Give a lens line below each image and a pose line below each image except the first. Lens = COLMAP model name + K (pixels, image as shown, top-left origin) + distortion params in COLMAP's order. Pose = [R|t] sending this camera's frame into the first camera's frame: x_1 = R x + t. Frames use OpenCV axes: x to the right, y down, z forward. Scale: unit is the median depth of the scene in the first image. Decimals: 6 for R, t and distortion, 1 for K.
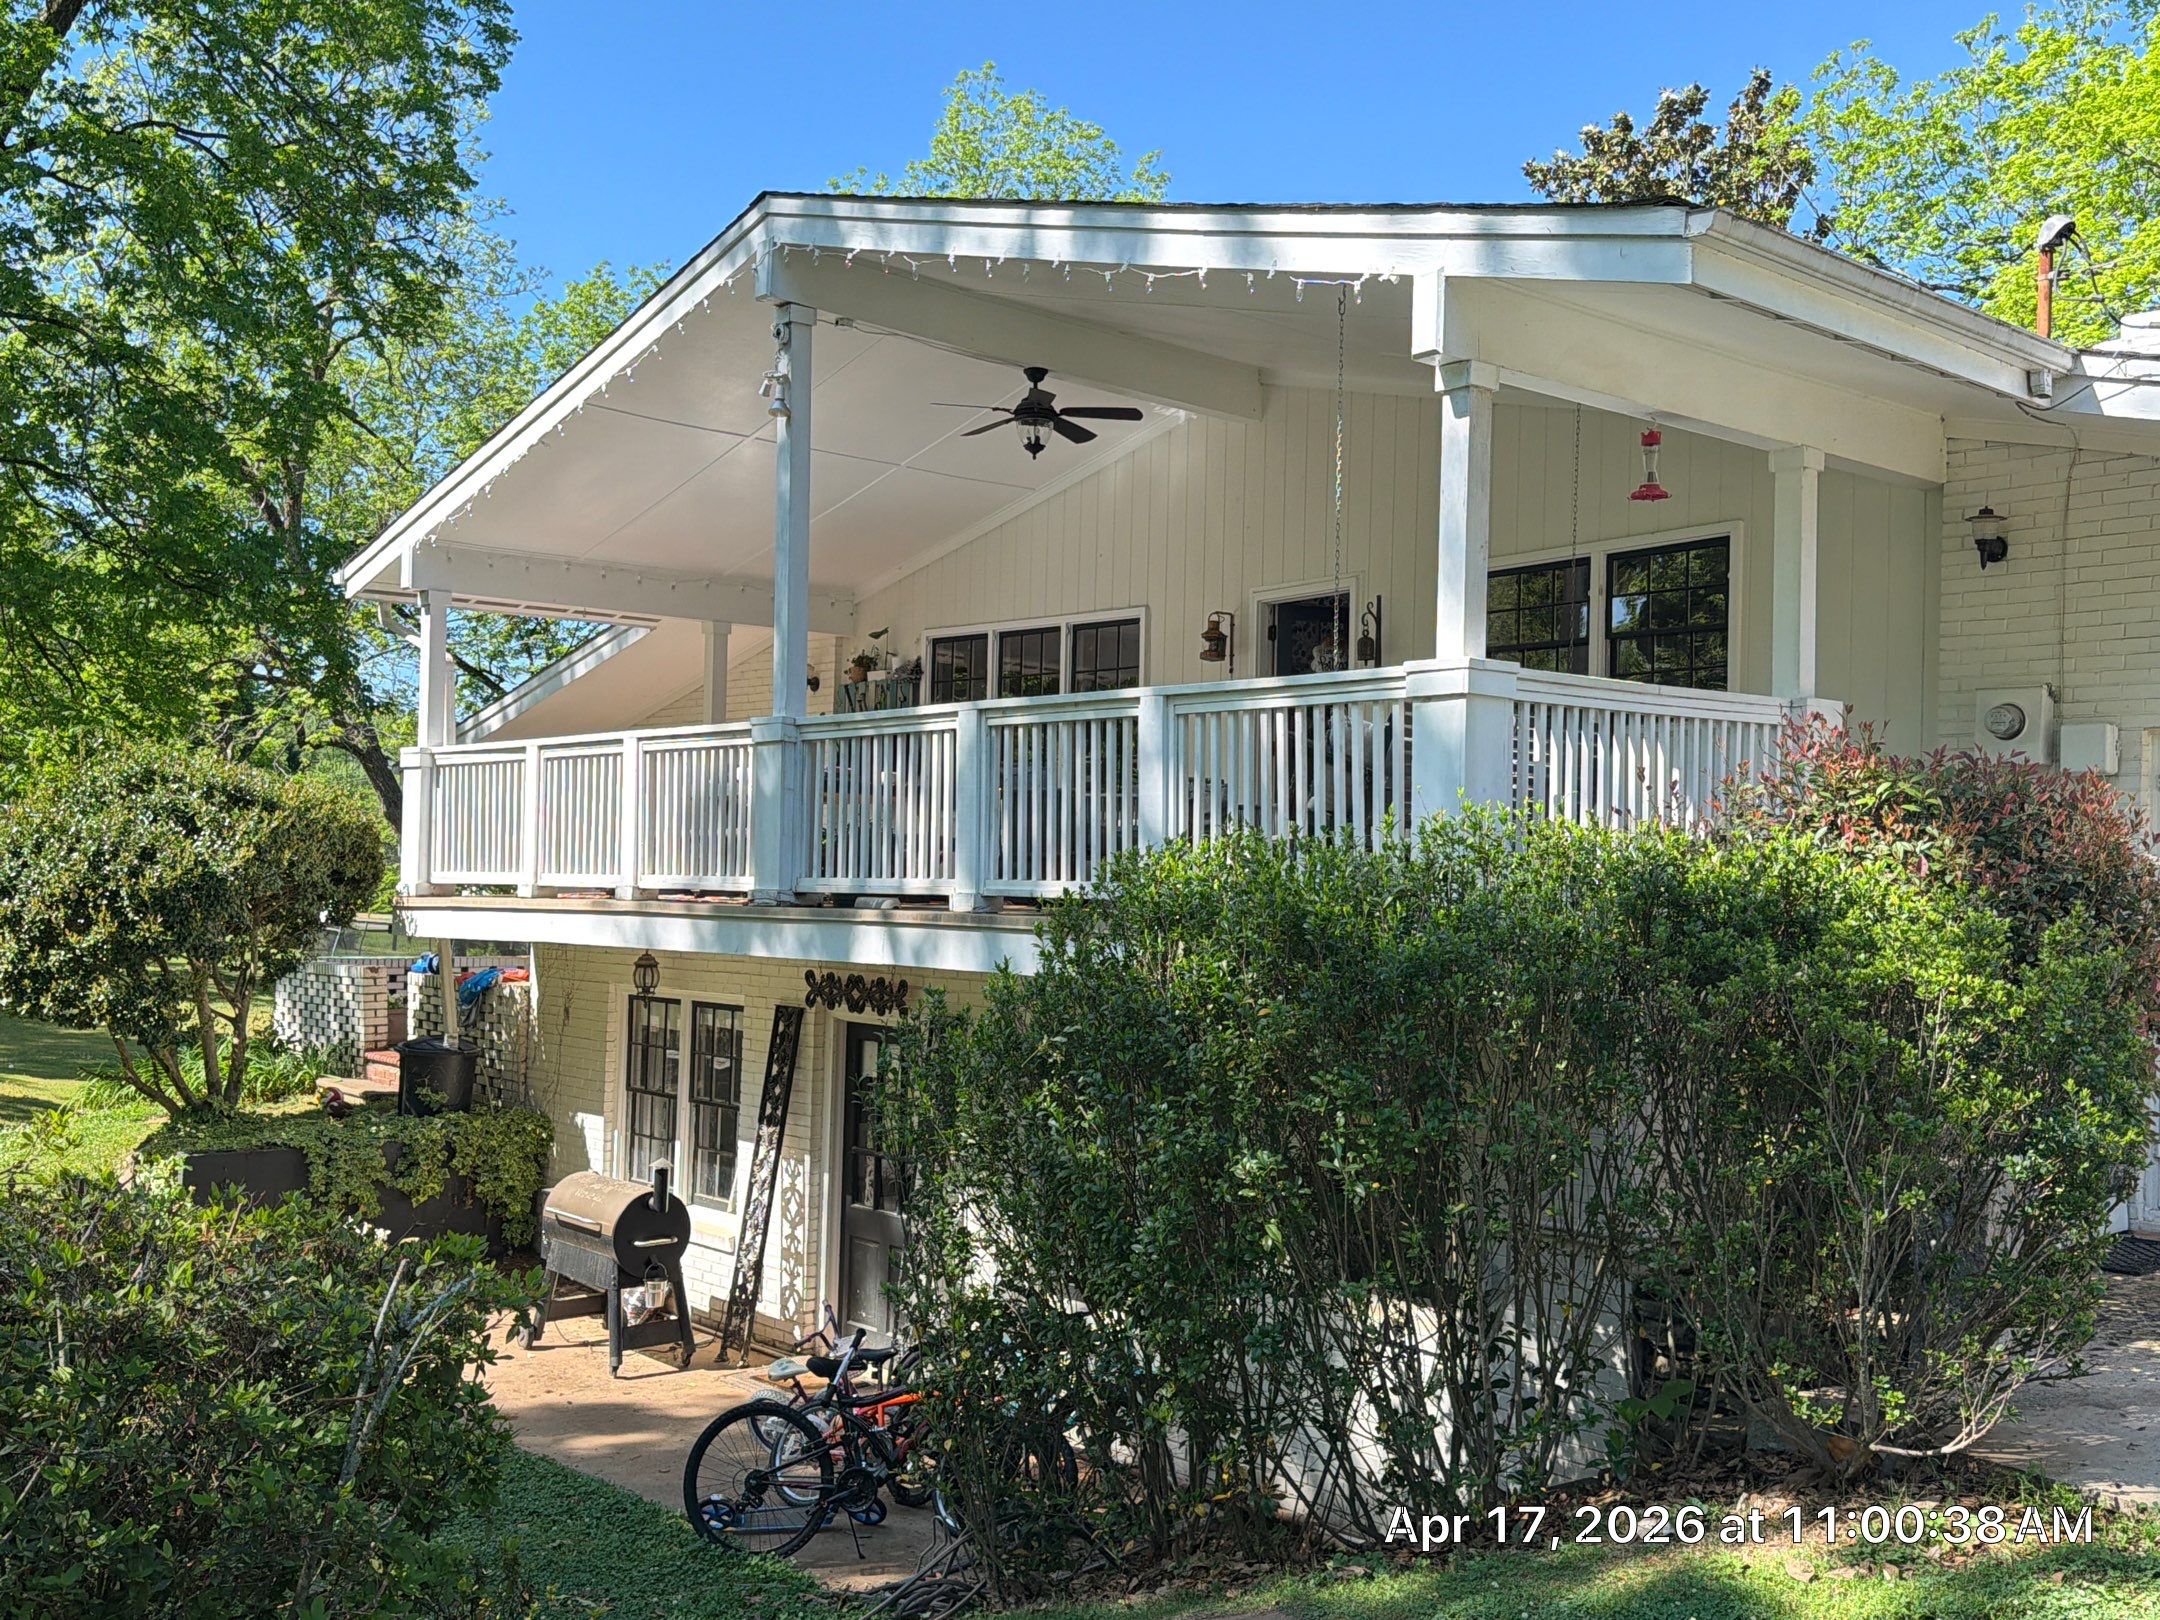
lens RADIAL K [[1982.5, 0, 1091.5], [0, 1982.5, 825.0], [0, 0, 1]] dist [0.121467, -0.111217]
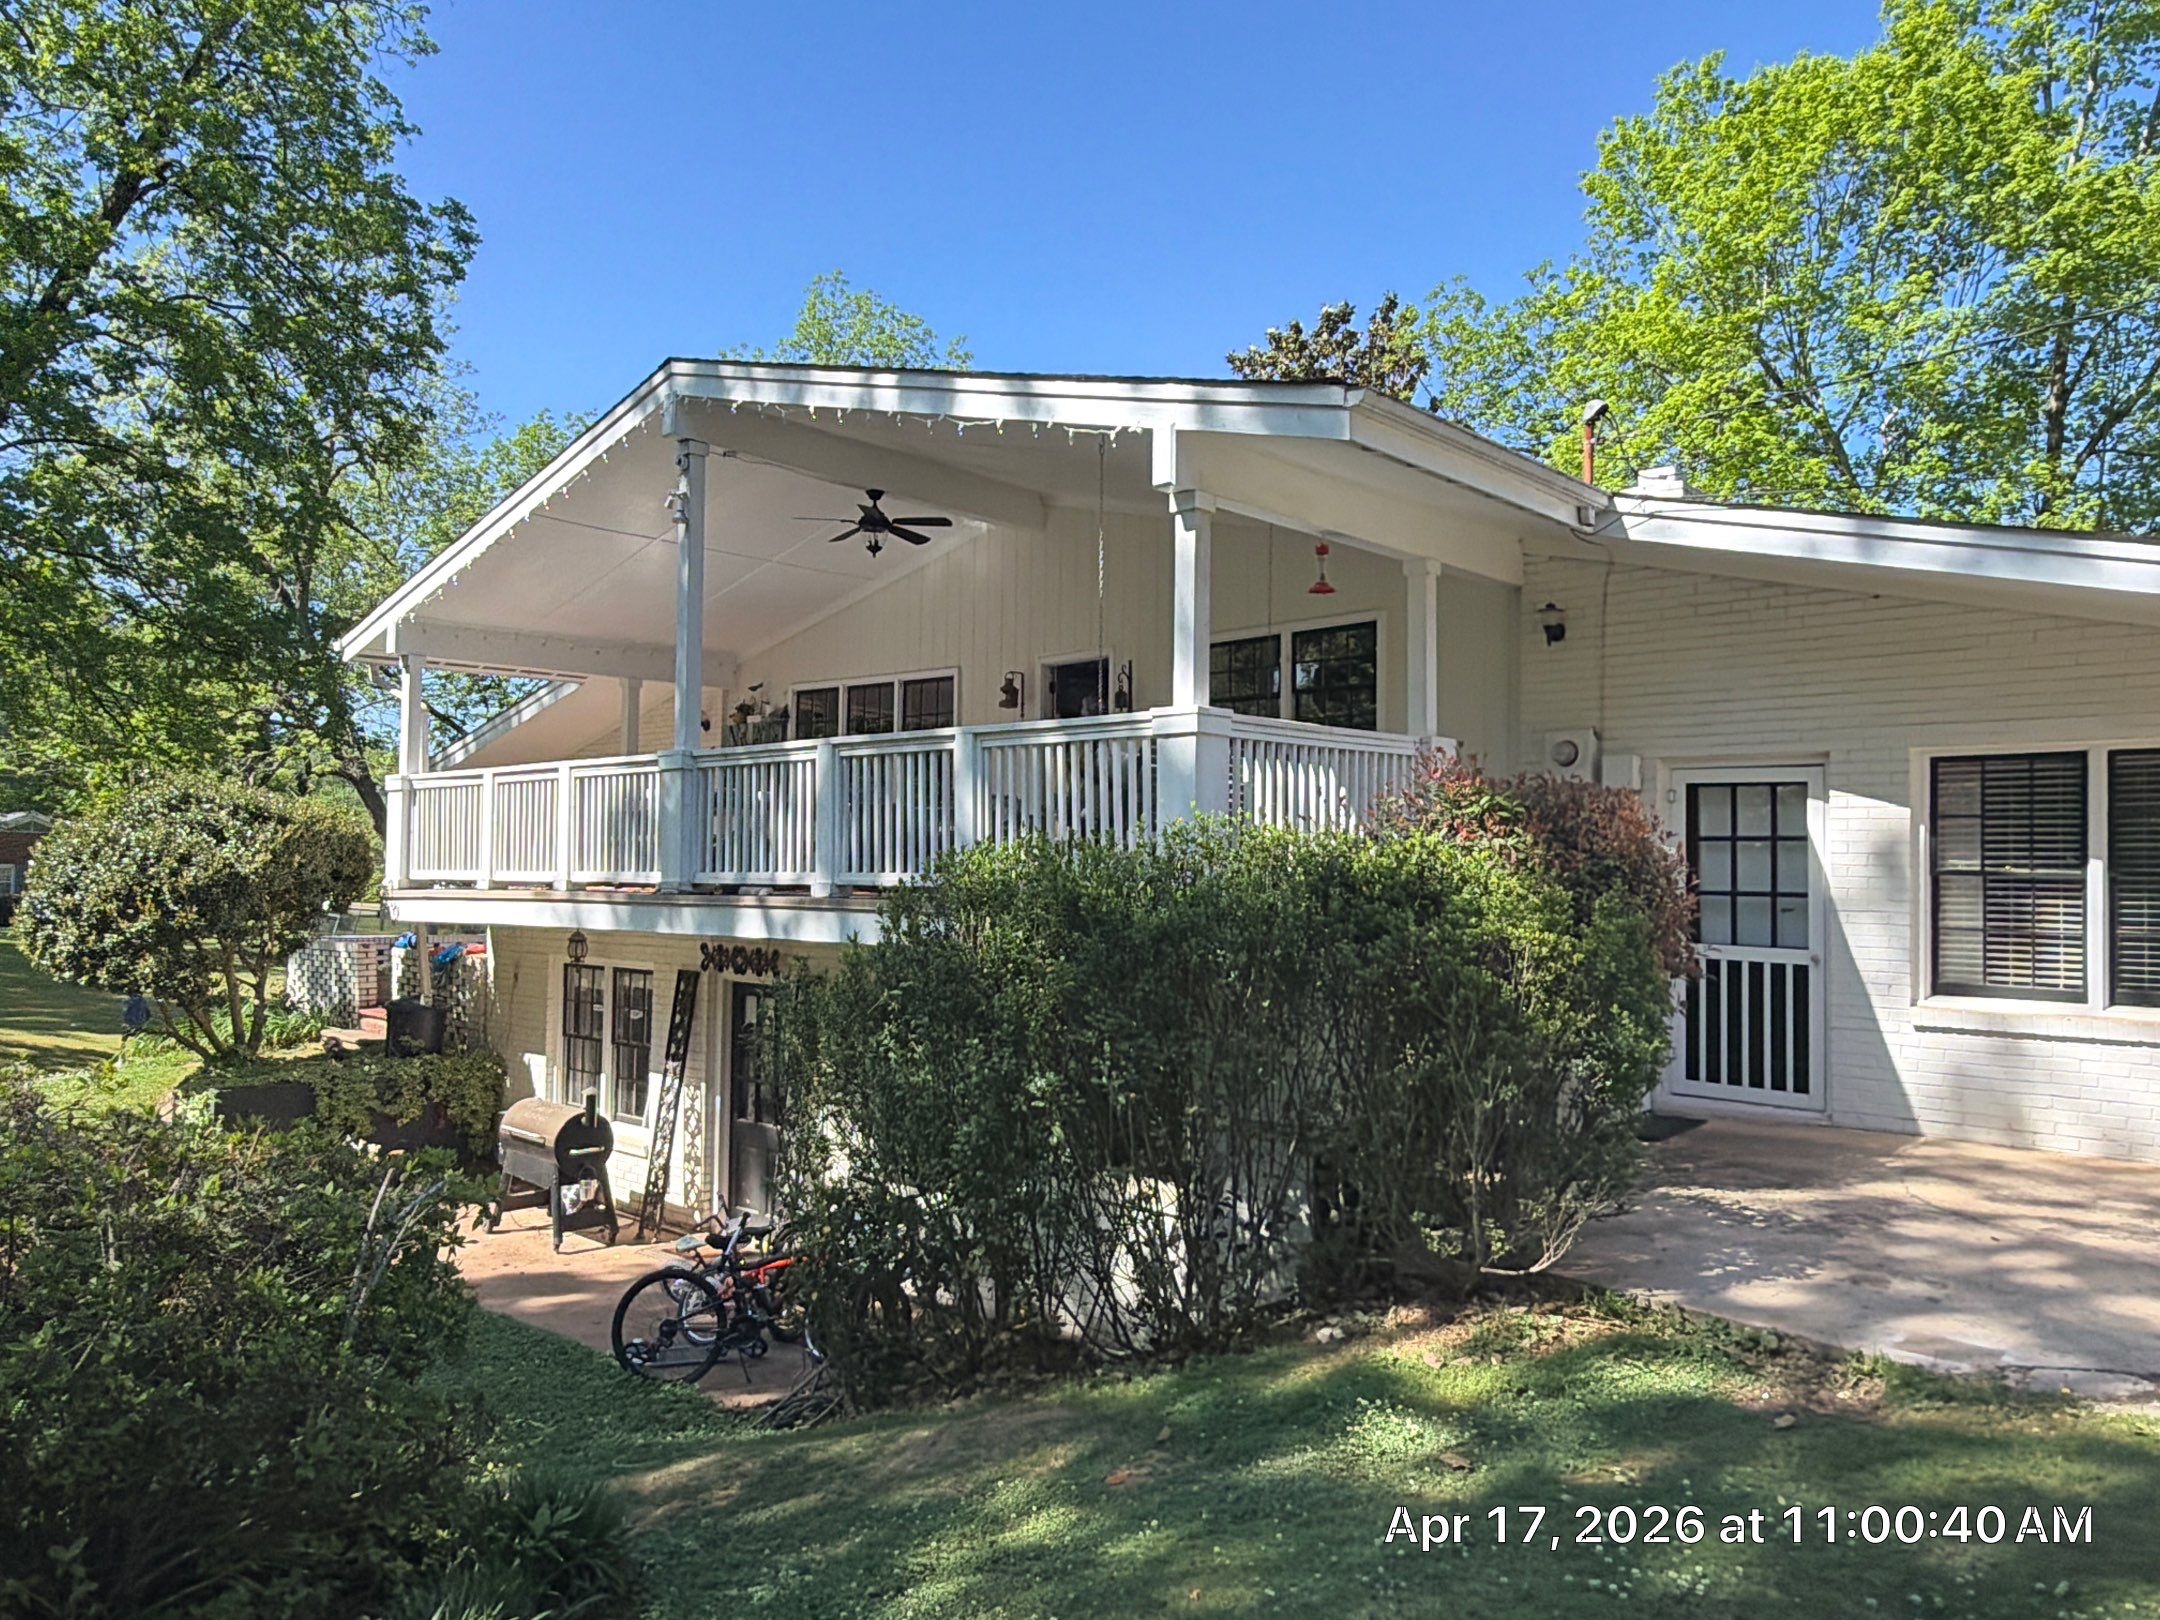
lens RADIAL K [[1501.1, 0, 1078.0], [0, 1501.1, 815.7], [0, 0, 1]] dist [-0.001368, 0.011179]
pose [[0.994571, -0.006622, 0.103852, 0.001602], [0.007628, 0.999928, -0.009285, 0.000038], [-0.103783, 0.010027, 0.994549, -0.013914]]
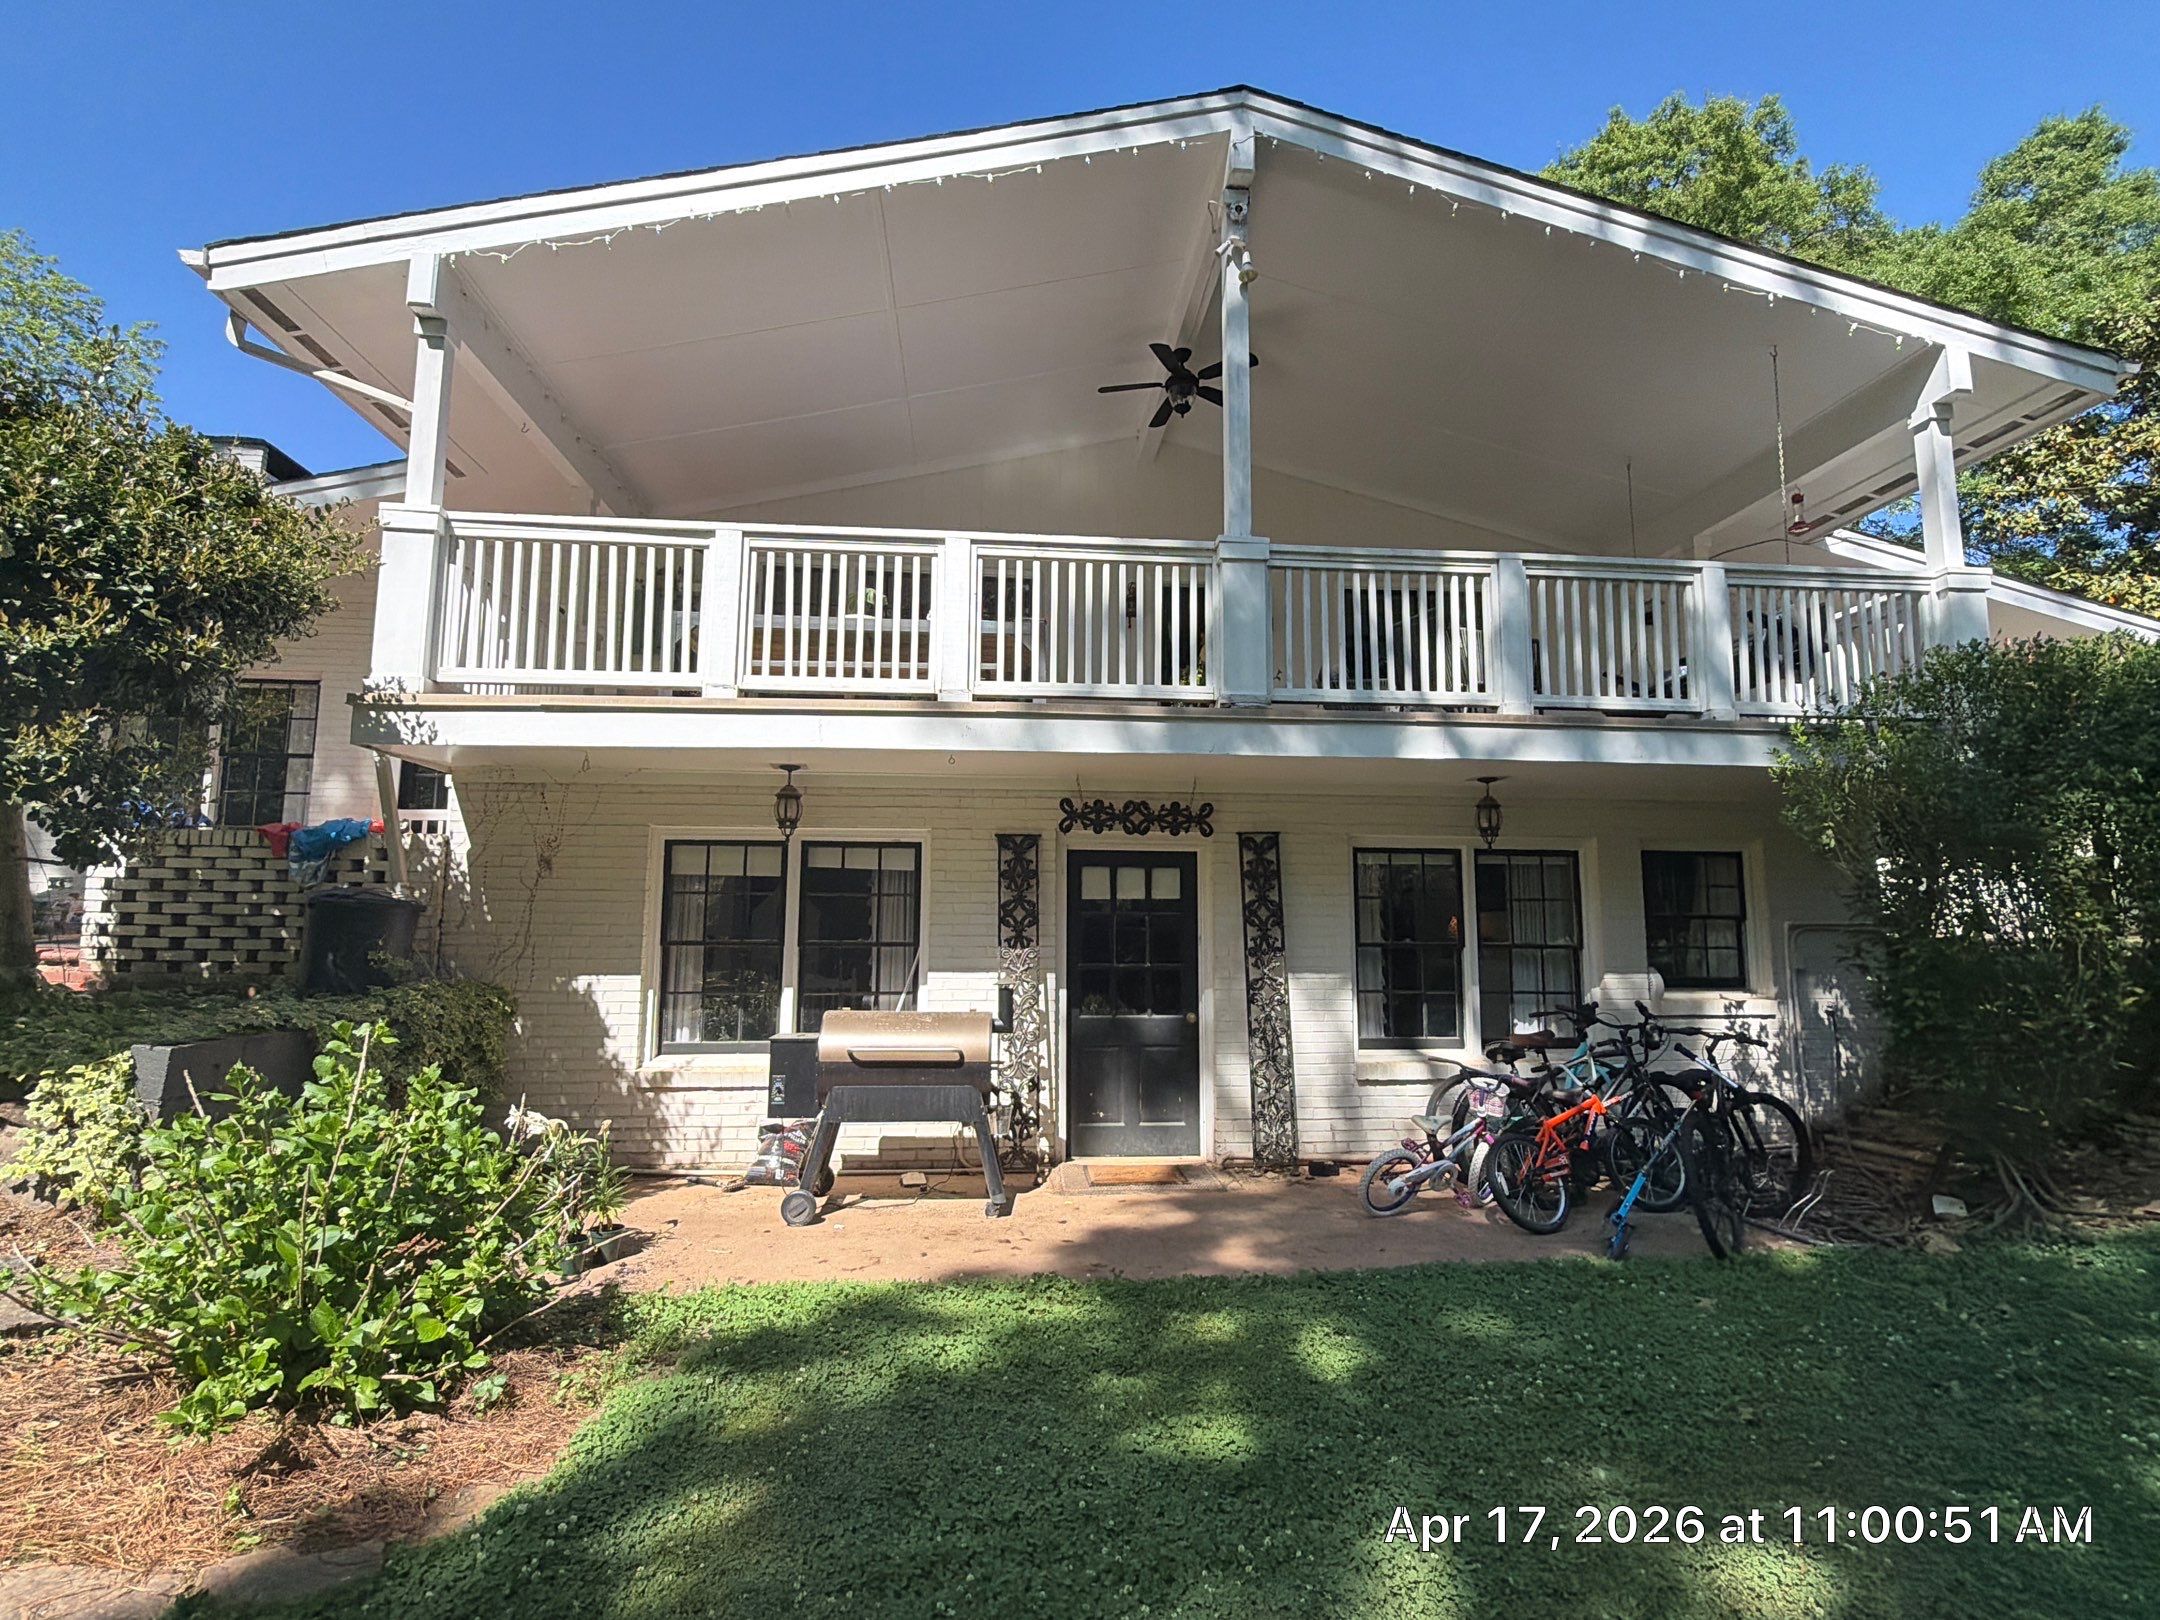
lens RADIAL K [[1038.1, 0, 1082.5], [0, 1038.1, 808.8], [0, 0, 1]] dist [-0.002884, -0.000401]
pose [[0.589839, 0.075719, 0.803963, -0.524194], [-0.015455, 0.996470, -0.082511, 0.112002], [-0.807373, 0.036243, 0.588927, 0.595727]]
